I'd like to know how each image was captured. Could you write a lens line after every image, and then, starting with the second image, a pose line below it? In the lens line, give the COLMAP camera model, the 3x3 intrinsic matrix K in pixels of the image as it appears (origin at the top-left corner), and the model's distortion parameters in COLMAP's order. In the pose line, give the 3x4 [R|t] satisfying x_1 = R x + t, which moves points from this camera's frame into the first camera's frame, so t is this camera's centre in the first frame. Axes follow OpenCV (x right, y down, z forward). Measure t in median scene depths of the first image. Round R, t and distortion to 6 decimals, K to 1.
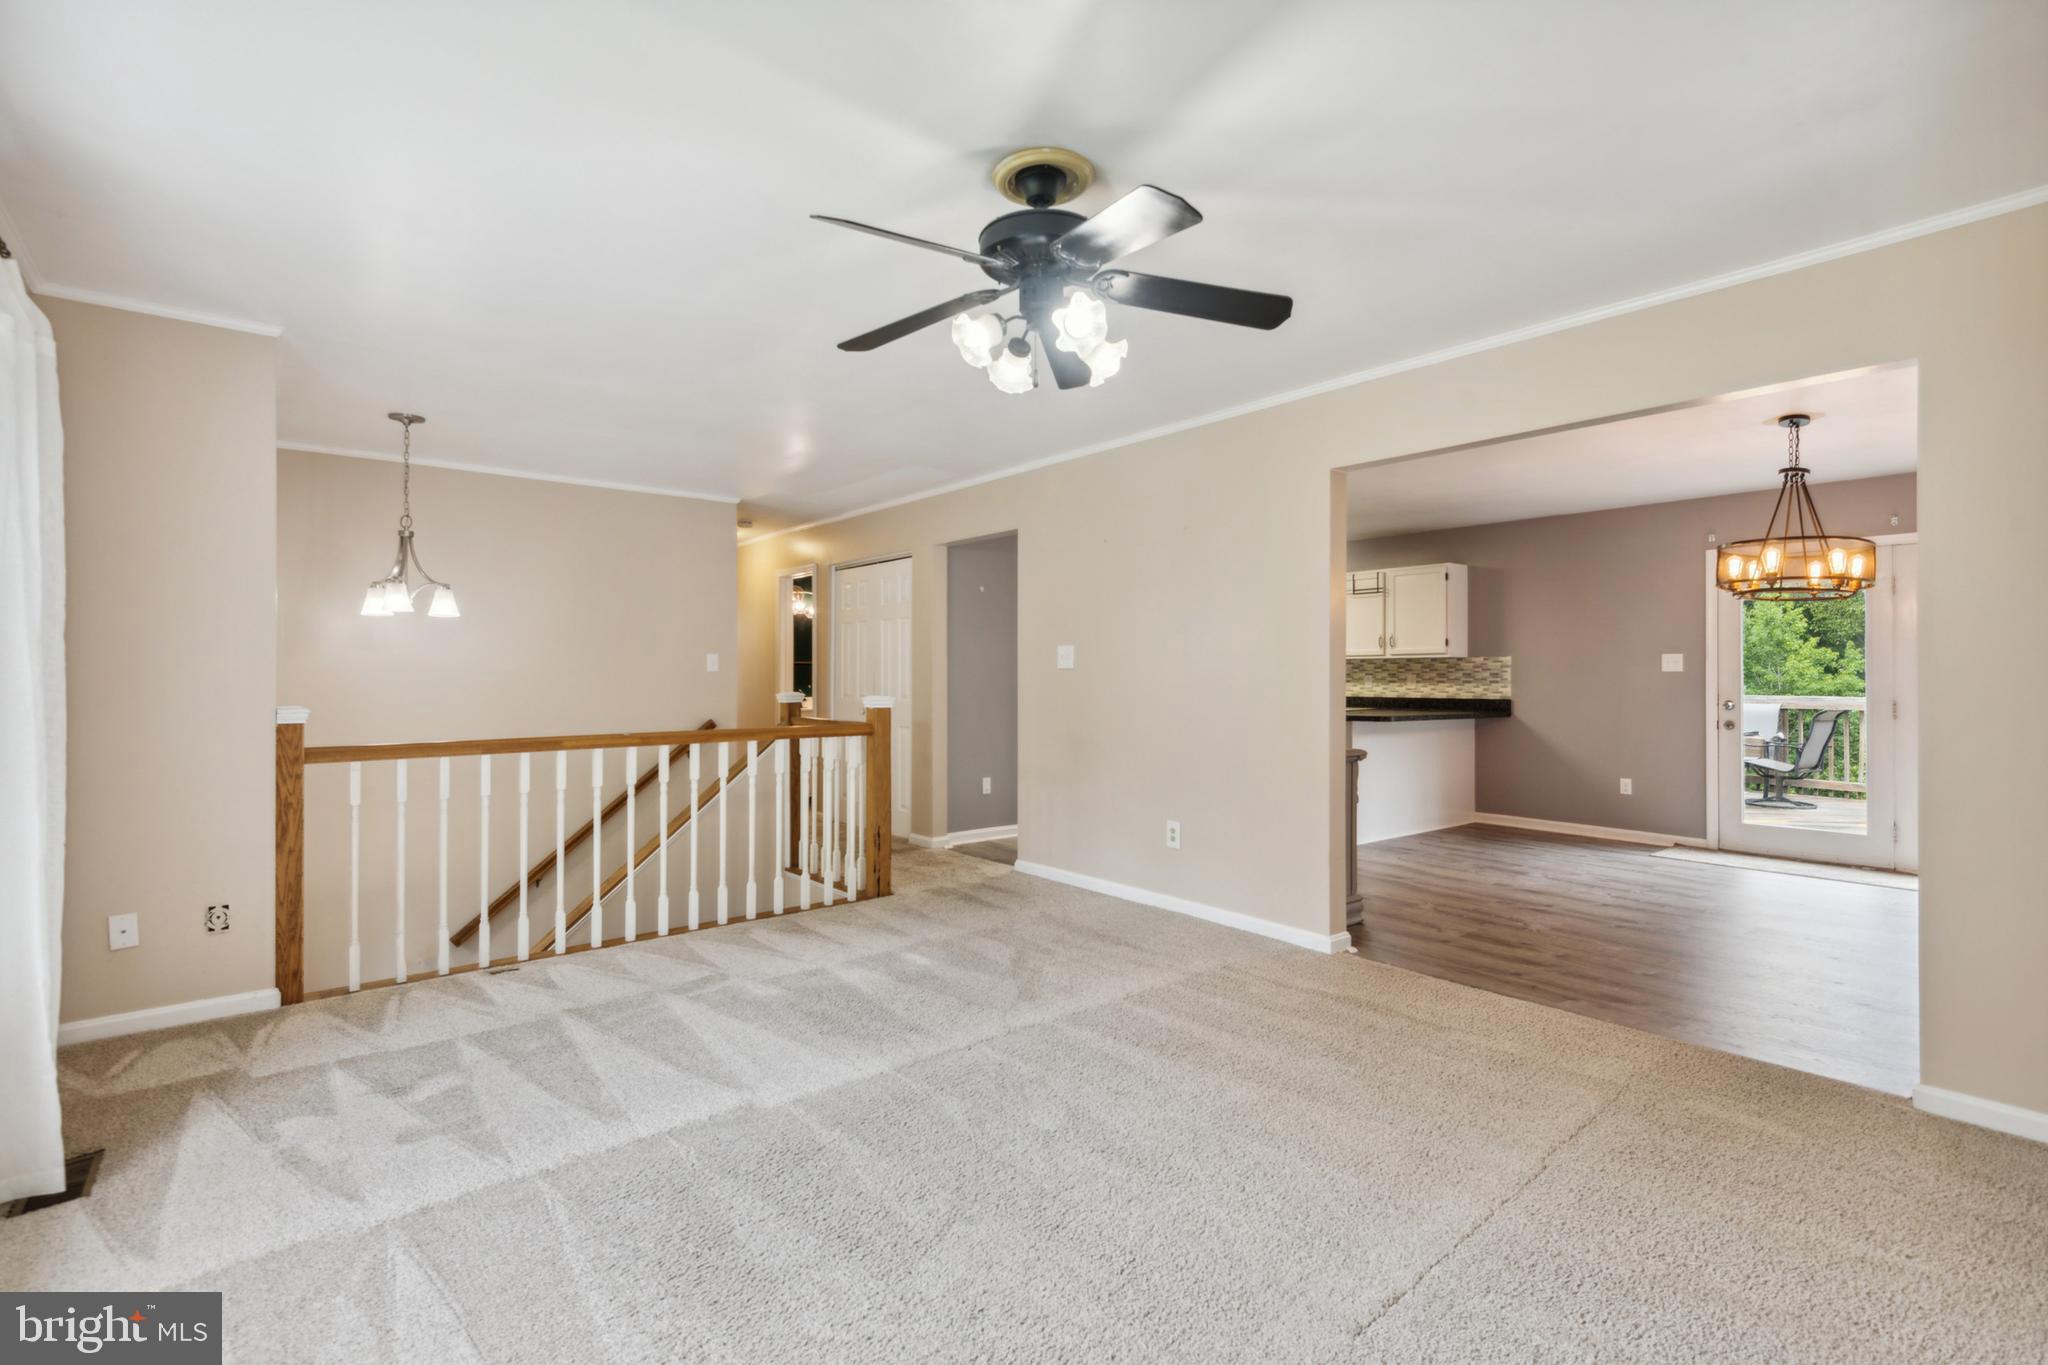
lens RADIAL K [[932.5, 0, 1030.6], [0, 932.5, 674.5], [0, 0, 1]] dist [0.030458, -0.013635]
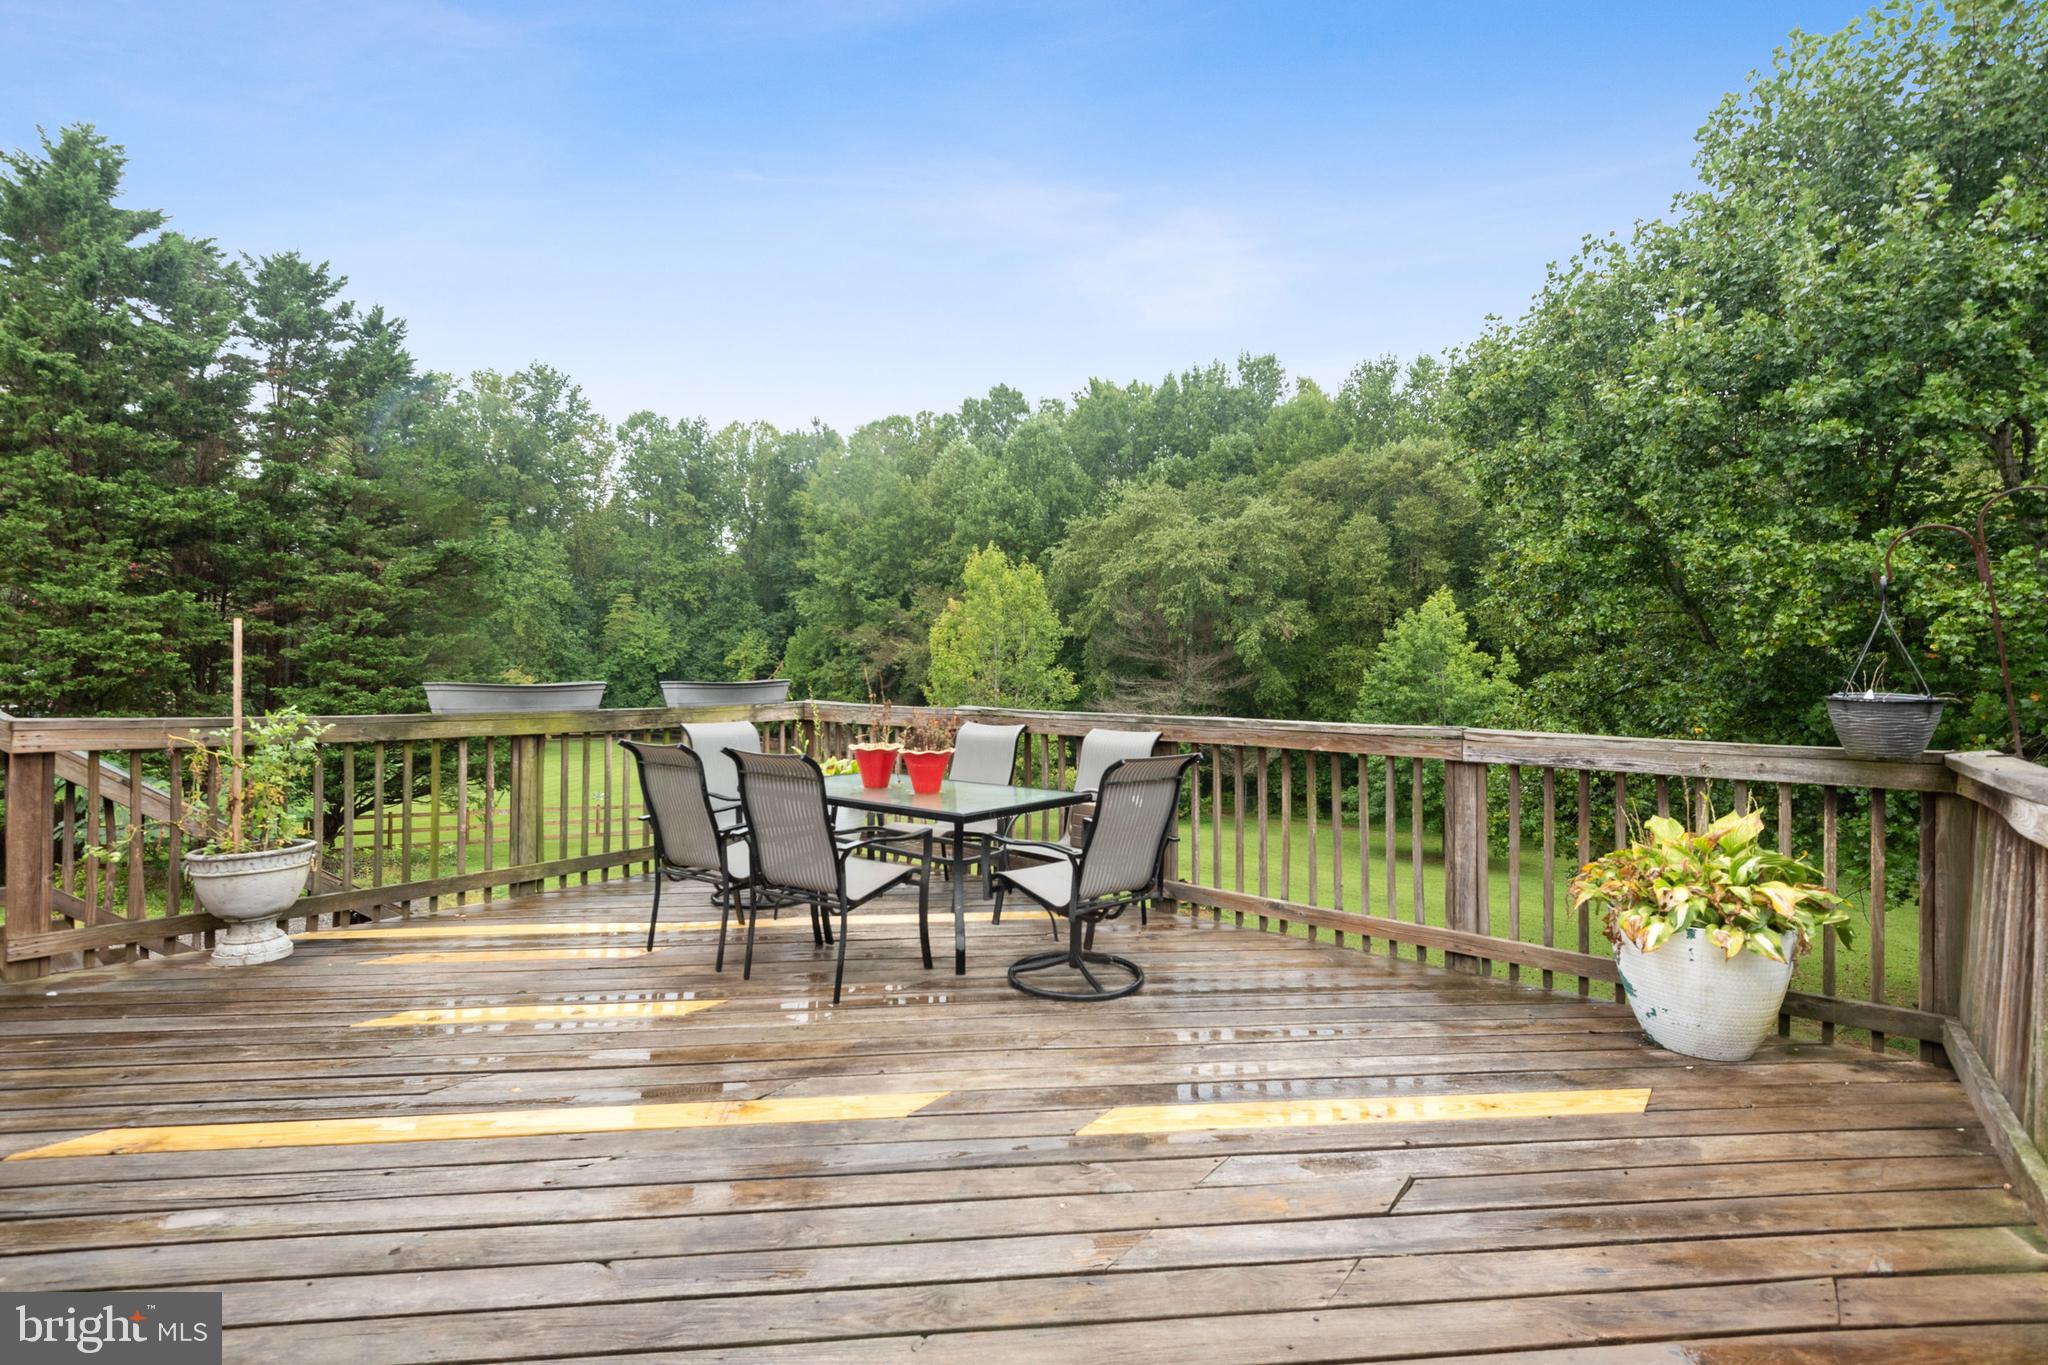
lens RADIAL K [[932.5, 0, 1032.3], [0, 932.5, 675.7], [0, 0, 1]] dist [0.030458, -0.013635]
pose [[0.975610, -0.000581, 0.219512, 1.770004], [0.001574, 0.999989, -0.004351, 0.002838], [-0.219507, 0.004591, 0.975600, 1.533118]]
